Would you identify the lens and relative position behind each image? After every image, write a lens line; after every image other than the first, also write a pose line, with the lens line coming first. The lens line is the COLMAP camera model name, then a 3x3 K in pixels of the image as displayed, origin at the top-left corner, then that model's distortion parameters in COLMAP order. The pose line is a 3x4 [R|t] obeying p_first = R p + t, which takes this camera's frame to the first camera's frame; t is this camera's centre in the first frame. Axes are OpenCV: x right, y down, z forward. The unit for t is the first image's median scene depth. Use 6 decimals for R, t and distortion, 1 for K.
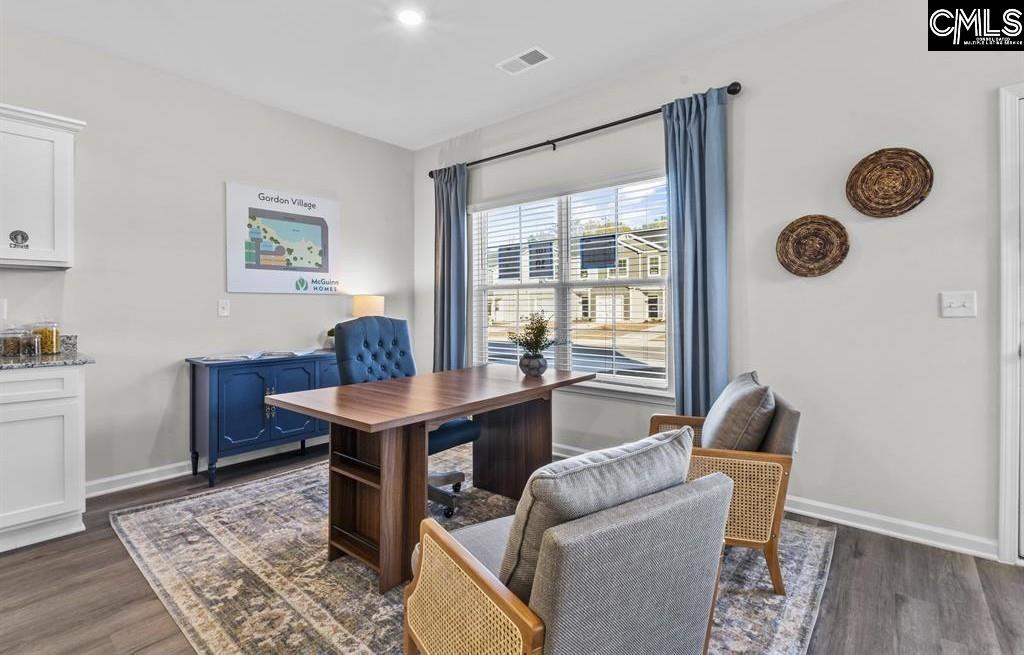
lens RADIAL K [[461.5, 0, 532.3], [0, 461.5, 312.3], [0, 0, 1]] dist [-0.021996, -0.000089]
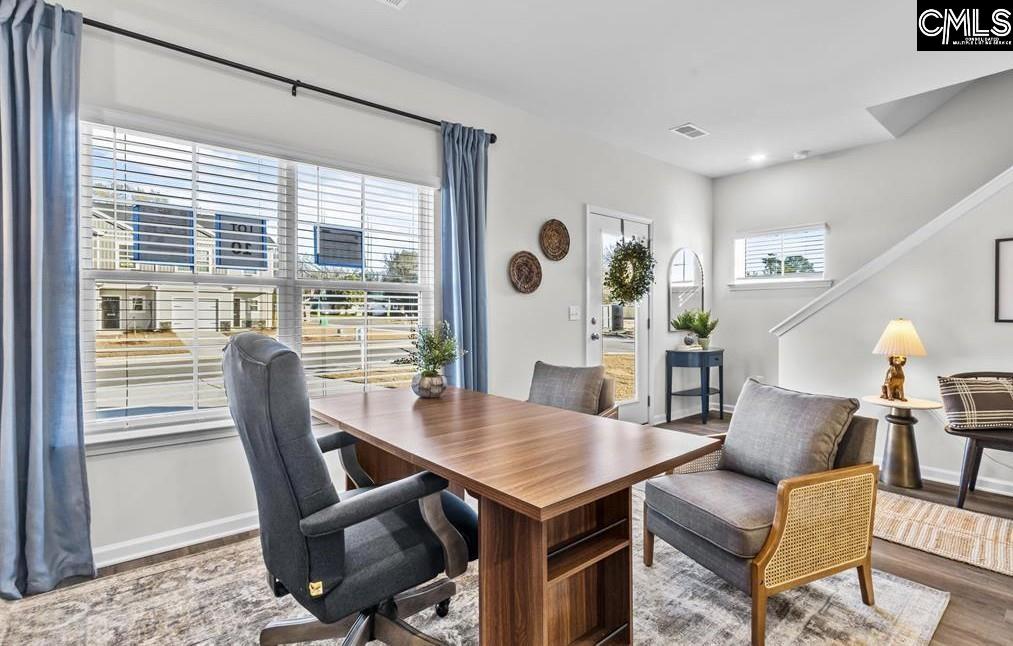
lens RADIAL K [[480.2, 0, 506.5], [0, 480.2, 323.0], [0, 0, 1]] dist [-0.002754, 0.000033]
pose [[0.199929, -0.012821, 0.979727, -0.787950], [0.009391, 0.999894, 0.011168, -0.001273], [-0.979765, 0.006968, 0.200028, 0.661930]]
